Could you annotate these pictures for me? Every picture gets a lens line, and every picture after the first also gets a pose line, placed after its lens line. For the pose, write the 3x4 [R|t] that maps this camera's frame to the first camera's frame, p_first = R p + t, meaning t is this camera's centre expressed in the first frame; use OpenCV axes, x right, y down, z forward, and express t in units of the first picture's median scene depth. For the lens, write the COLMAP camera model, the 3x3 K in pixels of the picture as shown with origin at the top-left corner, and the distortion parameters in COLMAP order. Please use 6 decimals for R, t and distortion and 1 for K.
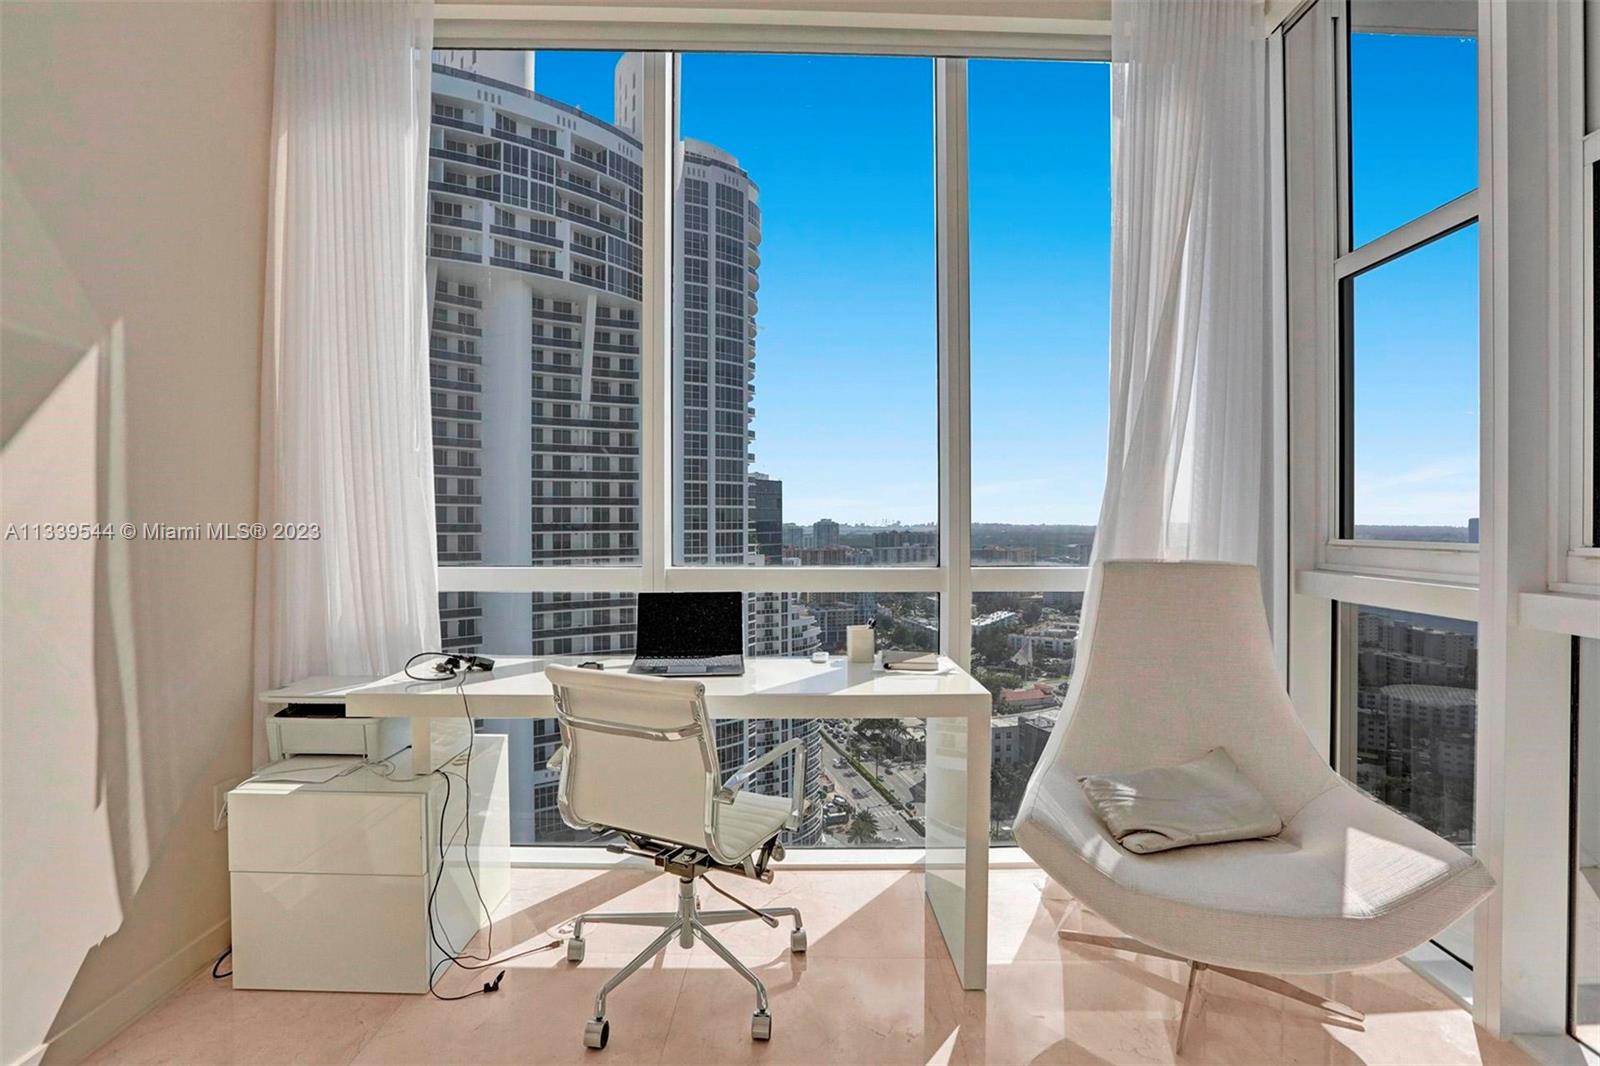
lens RADIAL K [[778.7, 0, 793.0], [0, 778.7, 524.8], [0, 0, 1]] dist [-0.068807, 0.040517]
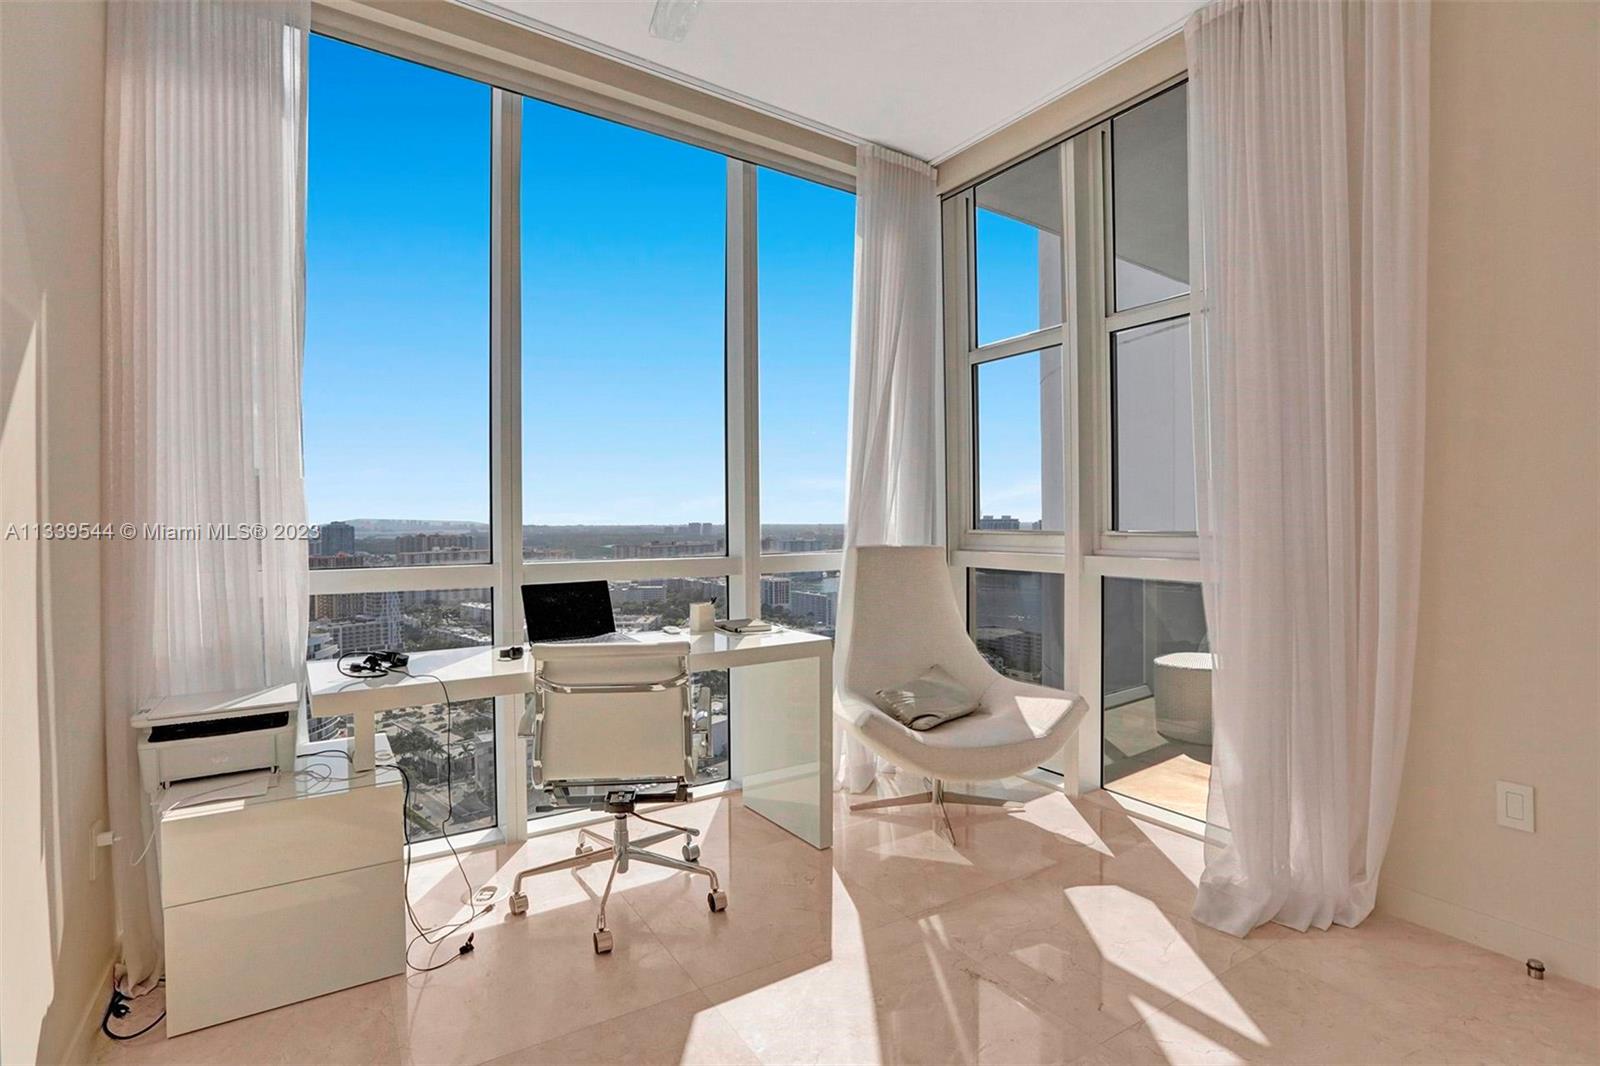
lens RADIAL K [[778.7, 0, 793.0], [0, 778.7, 524.8], [0, 0, 1]] dist [-0.068807, 0.040517]
pose [[0.836134, -0.008765, 0.548455, -0.489877], [0.009935, 0.999950, 0.000835, 0.003338], [-0.548435, 0.004751, 0.836179, -0.141599]]
